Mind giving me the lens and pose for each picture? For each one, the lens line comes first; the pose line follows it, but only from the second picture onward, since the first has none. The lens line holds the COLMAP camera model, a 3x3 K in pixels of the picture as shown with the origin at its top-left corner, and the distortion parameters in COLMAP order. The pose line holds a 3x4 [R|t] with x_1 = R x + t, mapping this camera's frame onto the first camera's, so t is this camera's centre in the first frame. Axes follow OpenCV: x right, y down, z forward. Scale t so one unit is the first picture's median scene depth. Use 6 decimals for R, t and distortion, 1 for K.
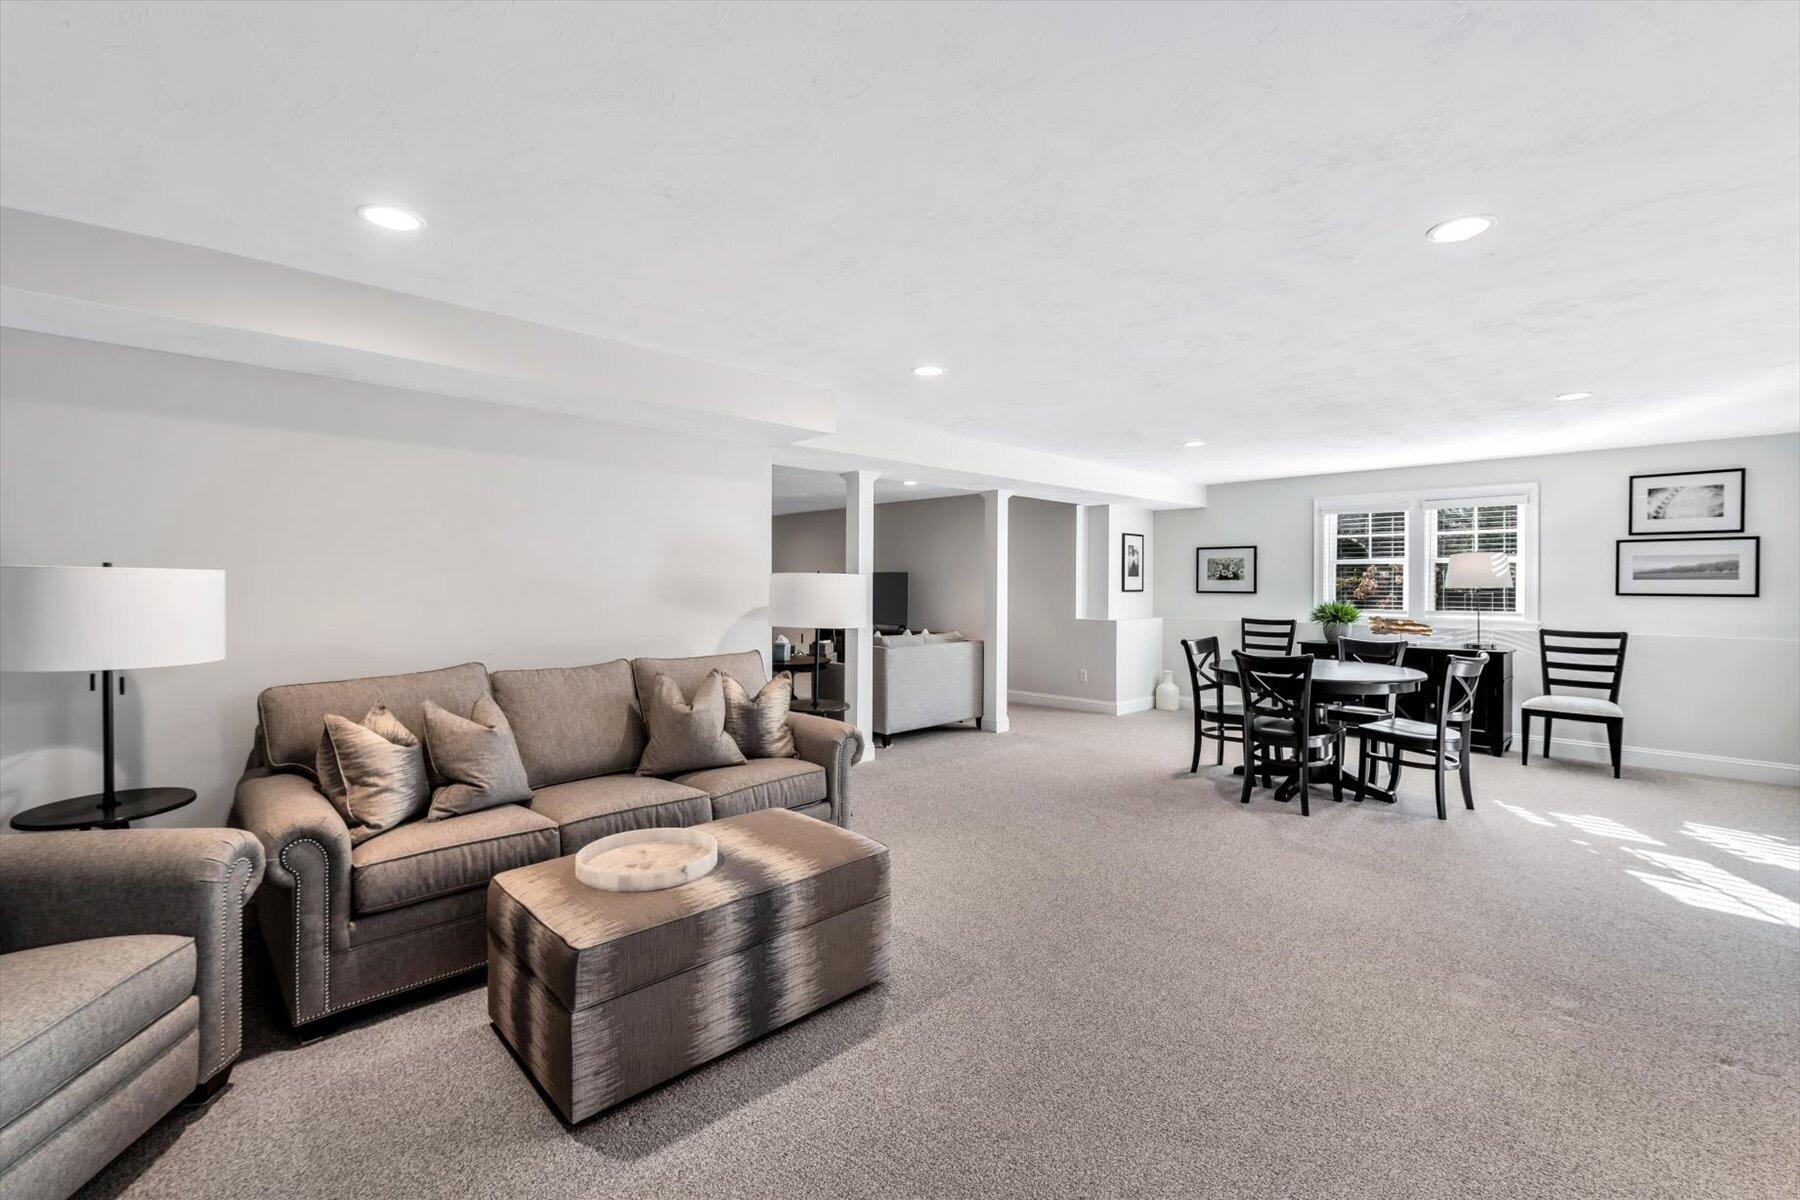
lens RADIAL K [[773.8, 0, 900.0], [0, 773.8, 600.0], [0, 0, 1]] dist [0.000286, 0.000214]
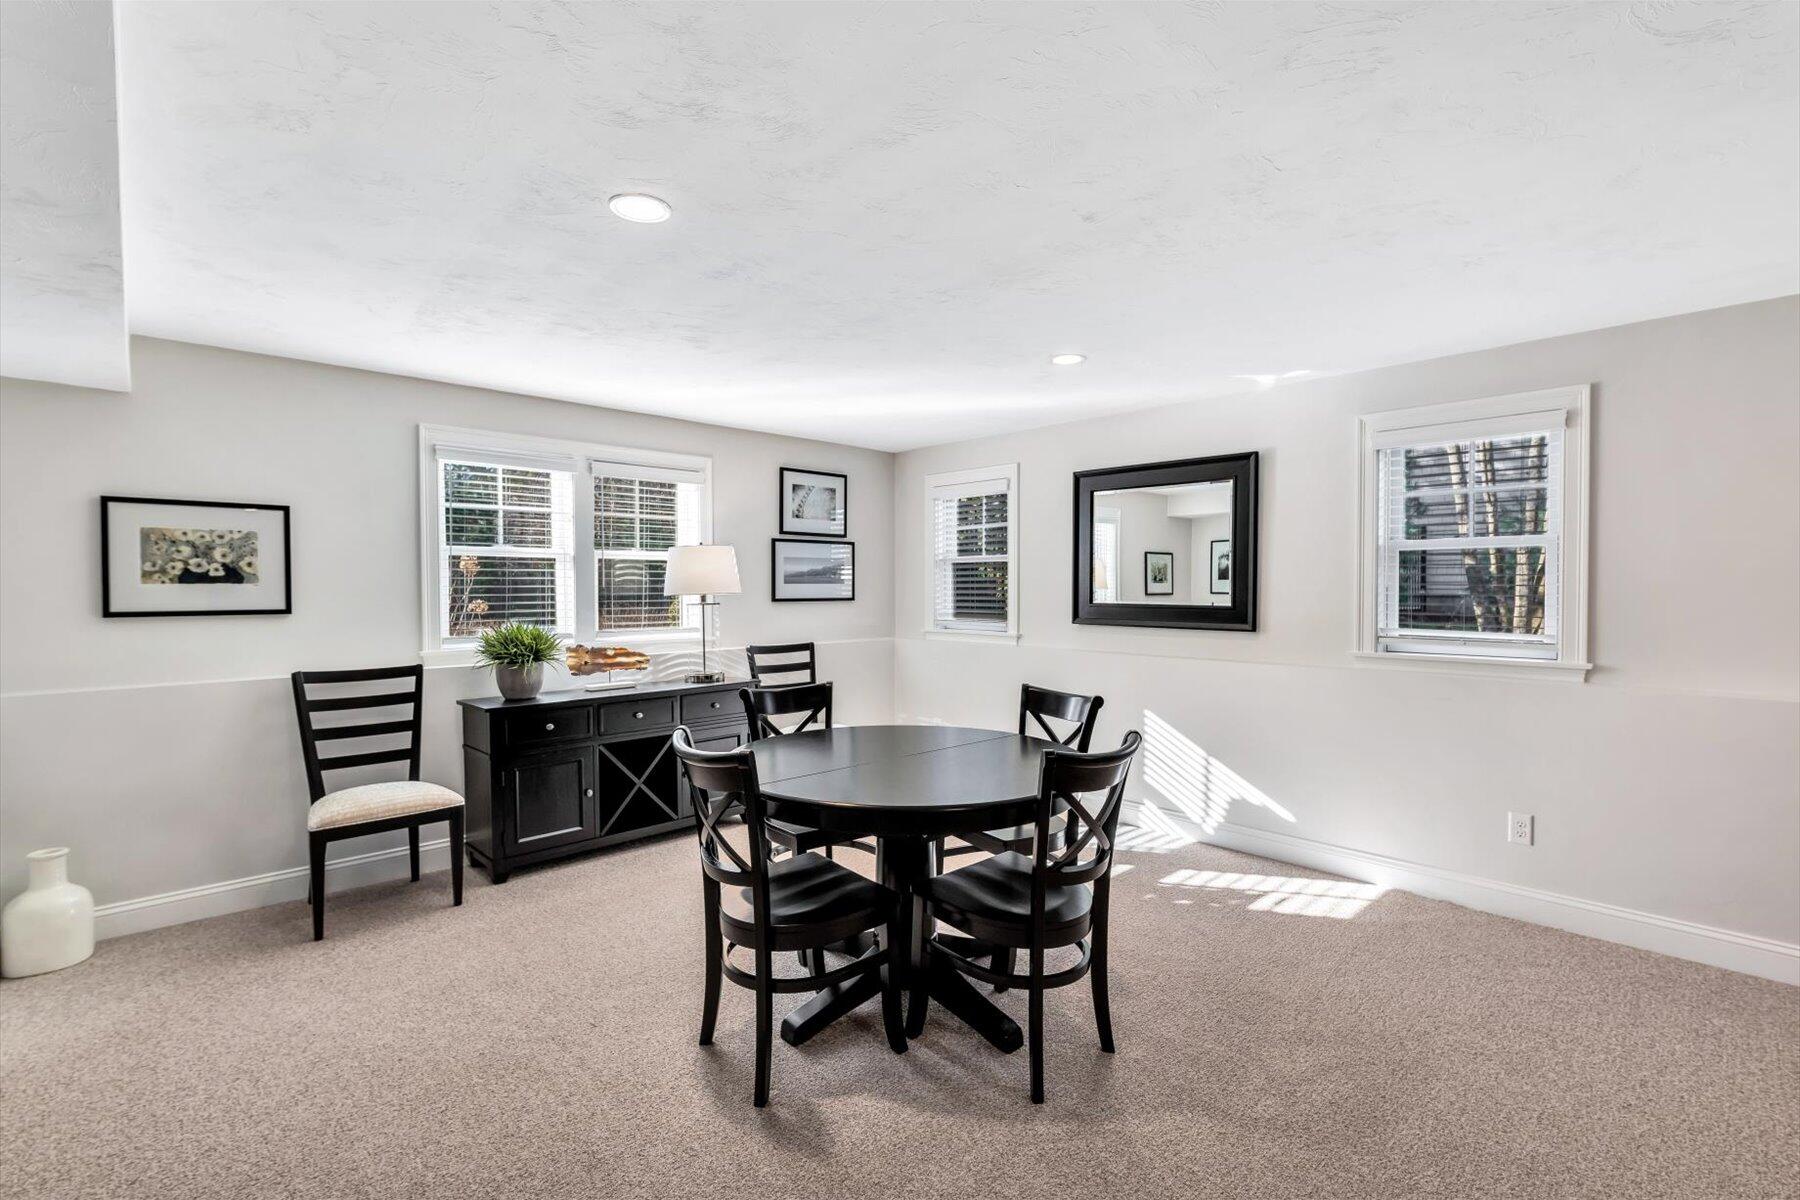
lens RADIAL K [[829.7, 0, 912.3], [0, 829.7, 595.5], [0, 0, 1]] dist [-0.001197, -0.000054]
pose [[0.012788, -0.013679, 0.999825, -0.012748], [0.024671, 0.999606, 0.013361, -0.021638], [-0.999614, 0.024496, 0.013120, 0.838460]]
